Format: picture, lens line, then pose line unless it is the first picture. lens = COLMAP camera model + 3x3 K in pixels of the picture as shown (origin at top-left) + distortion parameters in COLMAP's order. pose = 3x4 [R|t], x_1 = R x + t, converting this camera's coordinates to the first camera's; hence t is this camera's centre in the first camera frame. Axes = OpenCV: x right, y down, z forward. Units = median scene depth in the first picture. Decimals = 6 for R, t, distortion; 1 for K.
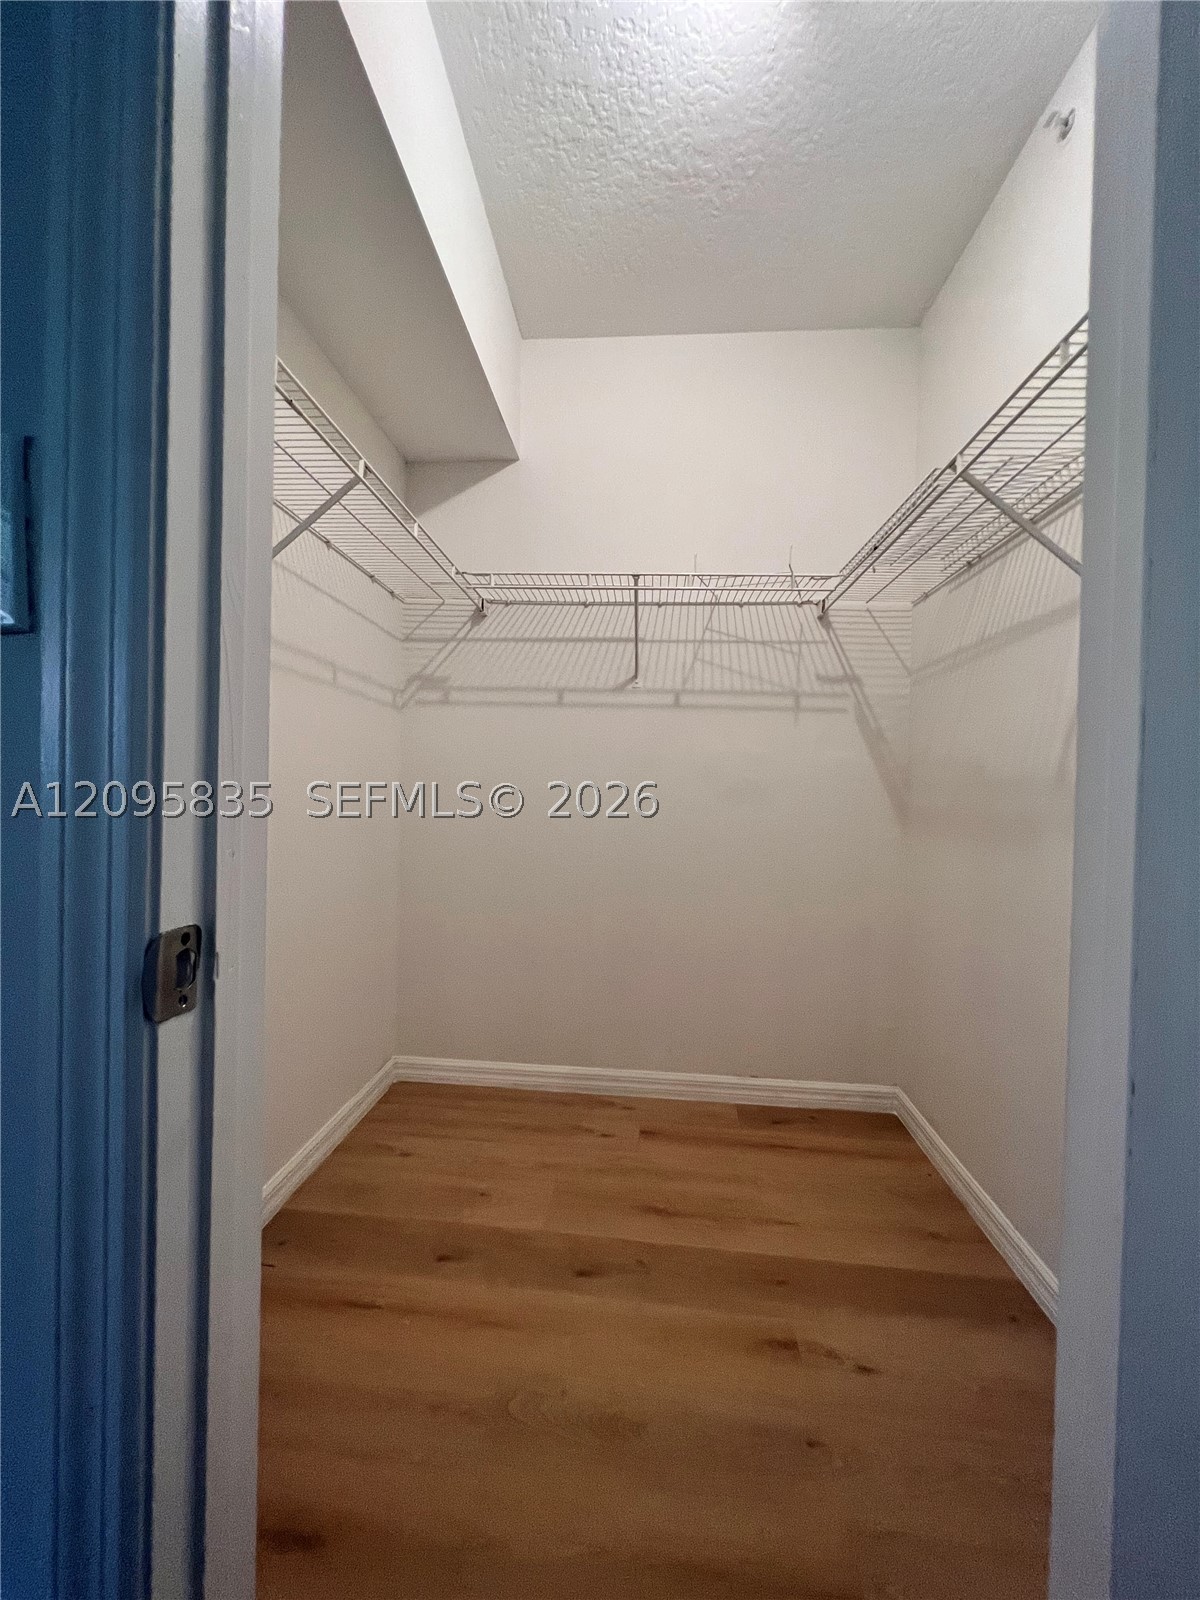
lens RADIAL K [[640.5, 0, 602.9], [0, 640.5, 796.1], [0, 0, 1]] dist [0.001303, 0.000007]
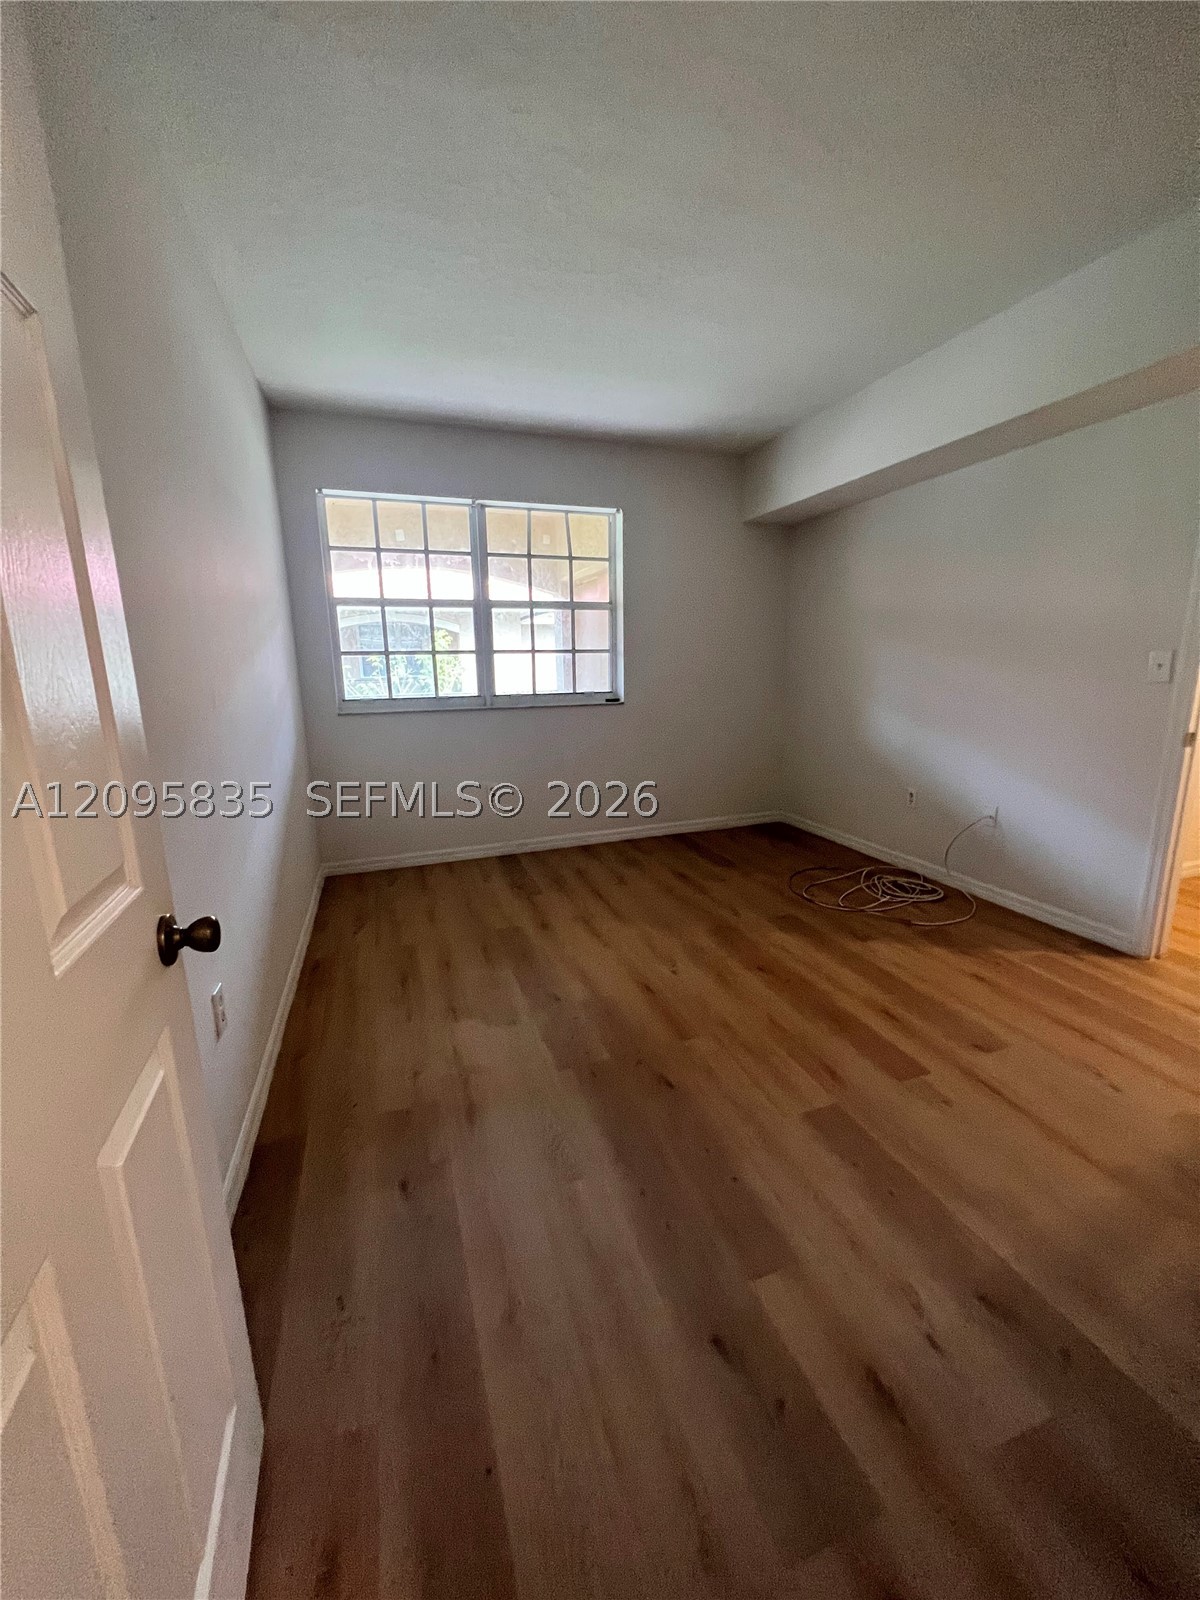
lens RADIAL K [[640.5, 0, 602.9], [0, 640.5, 796.1], [0, 0, 1]] dist [0.001303, 0.000007]
pose [[0.417955, 0.162242, -0.893863, 2.555870], [0.014774, 0.982580, 0.185252, -0.413084], [0.908348, -0.090633, 0.408277, -6.637756]]
